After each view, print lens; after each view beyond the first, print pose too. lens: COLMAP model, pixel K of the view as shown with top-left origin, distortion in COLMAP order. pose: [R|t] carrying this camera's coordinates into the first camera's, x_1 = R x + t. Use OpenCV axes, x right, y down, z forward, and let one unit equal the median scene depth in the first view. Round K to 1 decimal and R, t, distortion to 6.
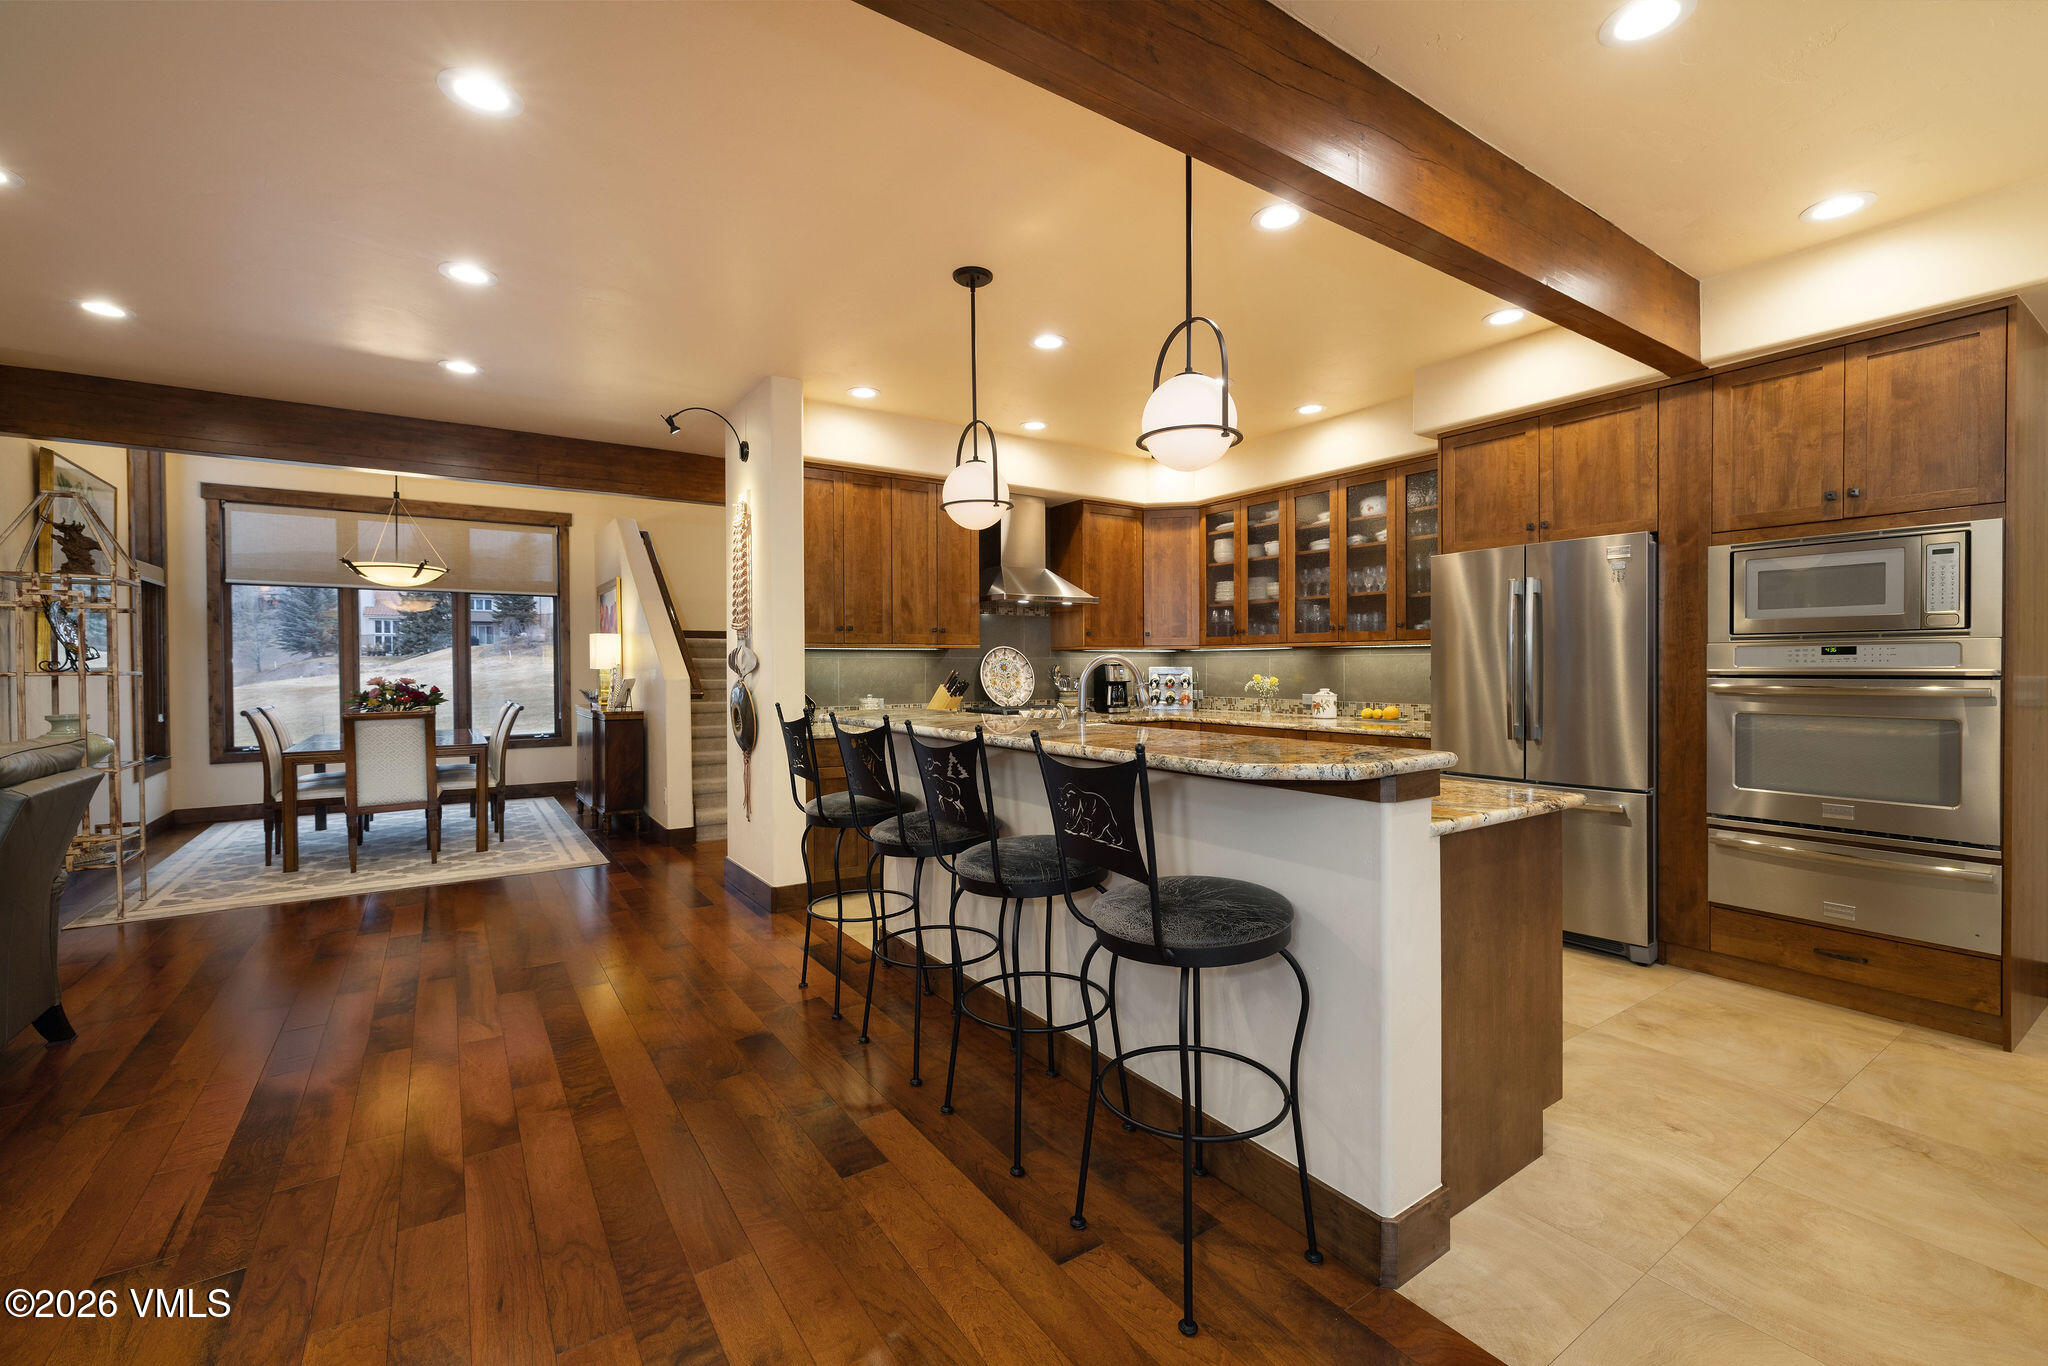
lens RADIAL K [[874.9, 0, 1012.8], [0, 874.9, 680.1], [0, 0, 1]] dist [-0.000480, 0.000337]
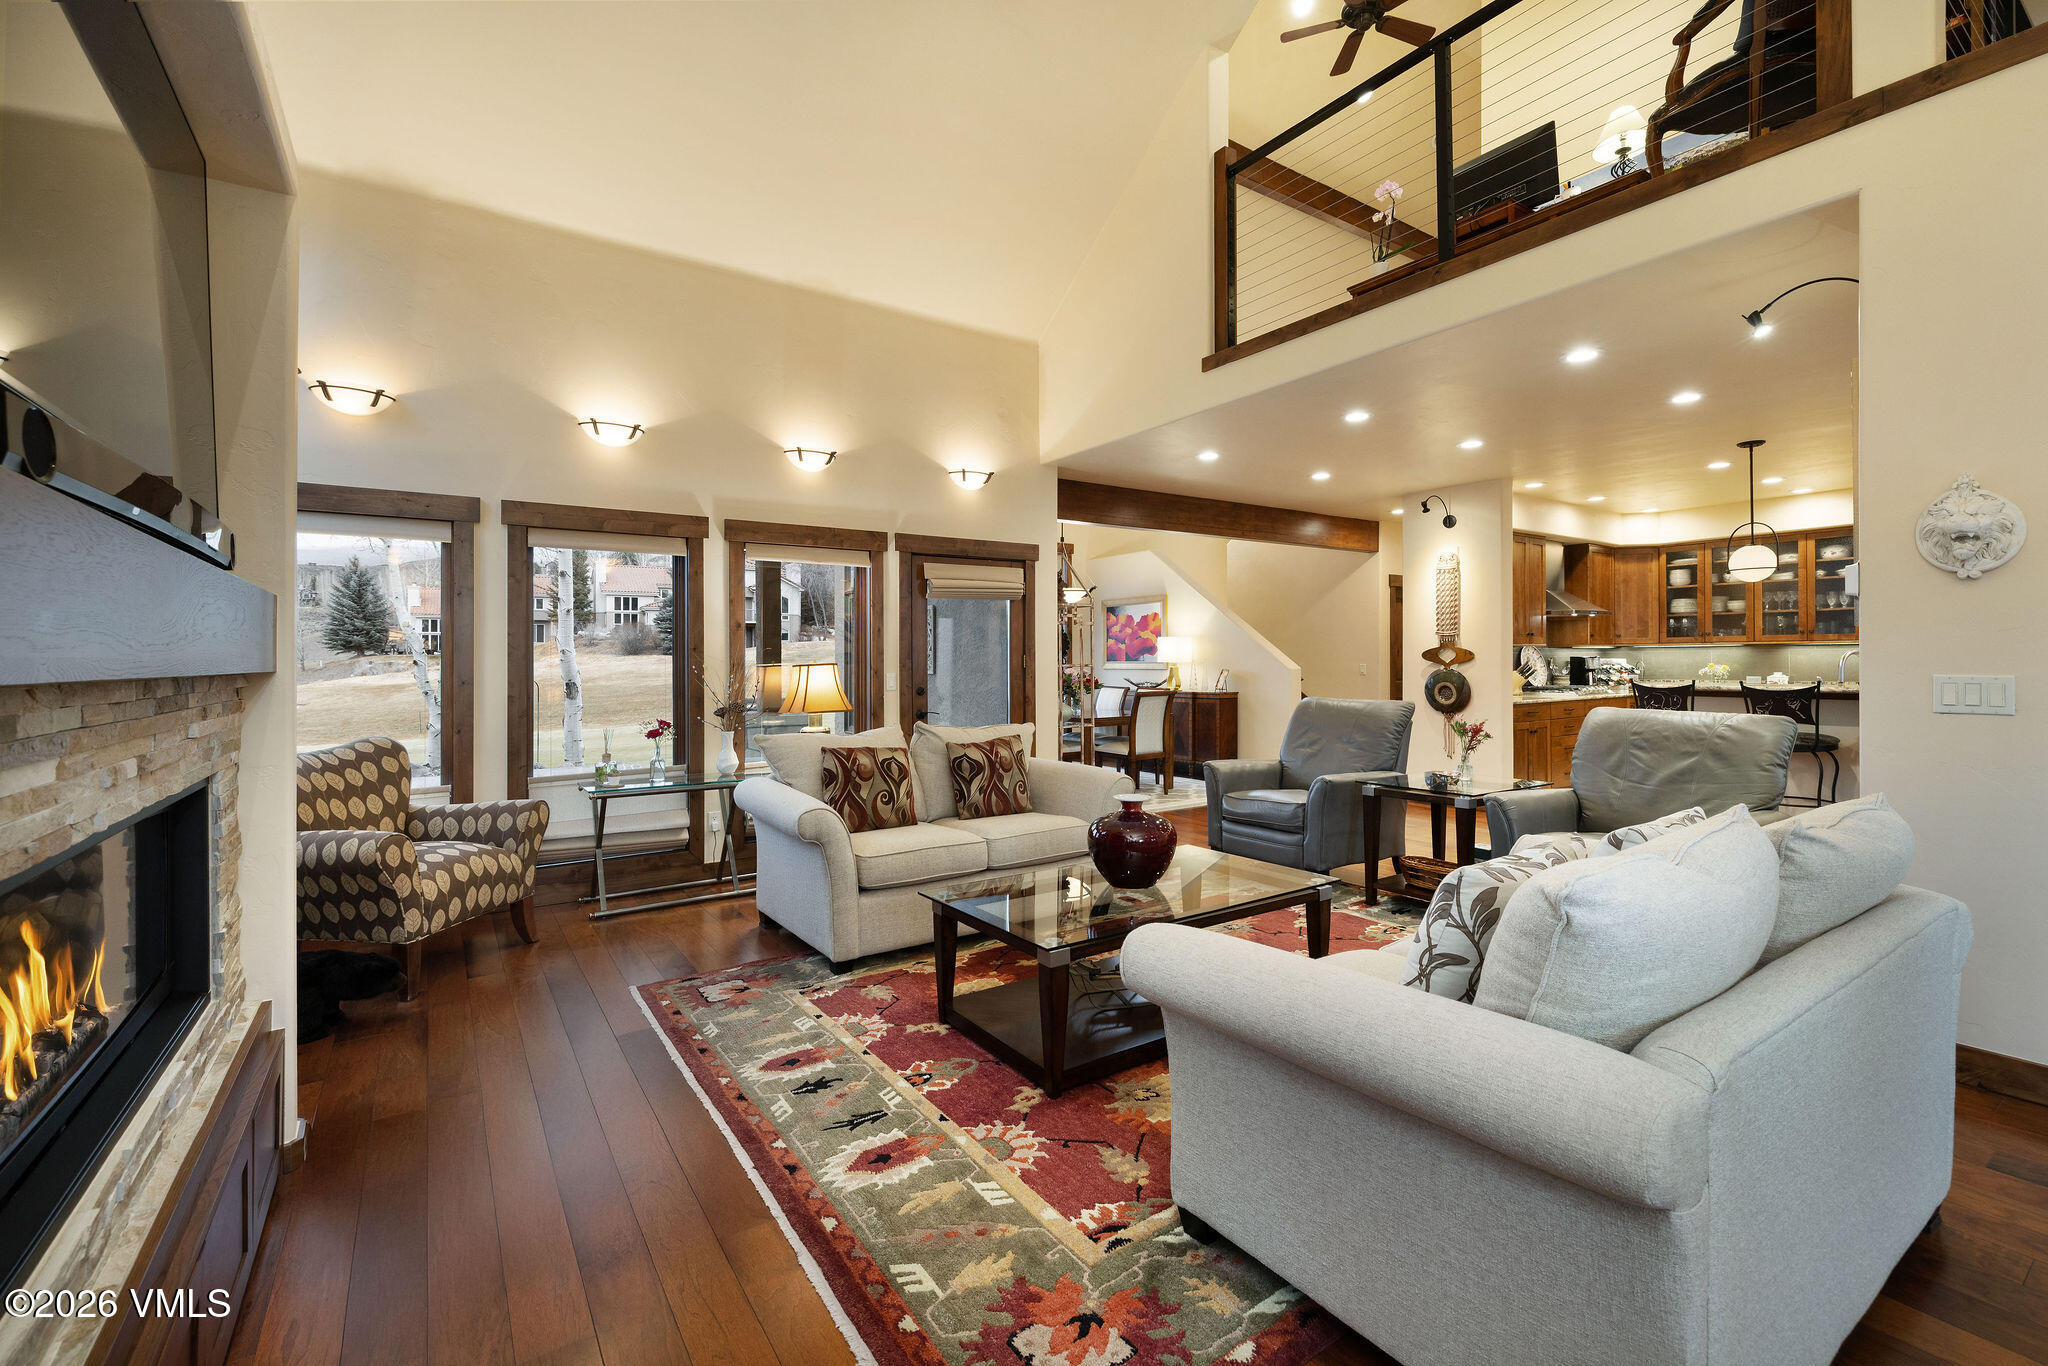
lens RADIAL K [[874.9, 0, 1031.6], [0, 874.9, 665.4], [0, 0, 1]] dist [-0.000480, 0.000337]
pose [[0.999647, -0.009865, 0.024656, -0.849992], [0.010062, 0.999919, -0.007850, -0.002958], [-0.024576, 0.008096, 0.999665, -0.404557]]
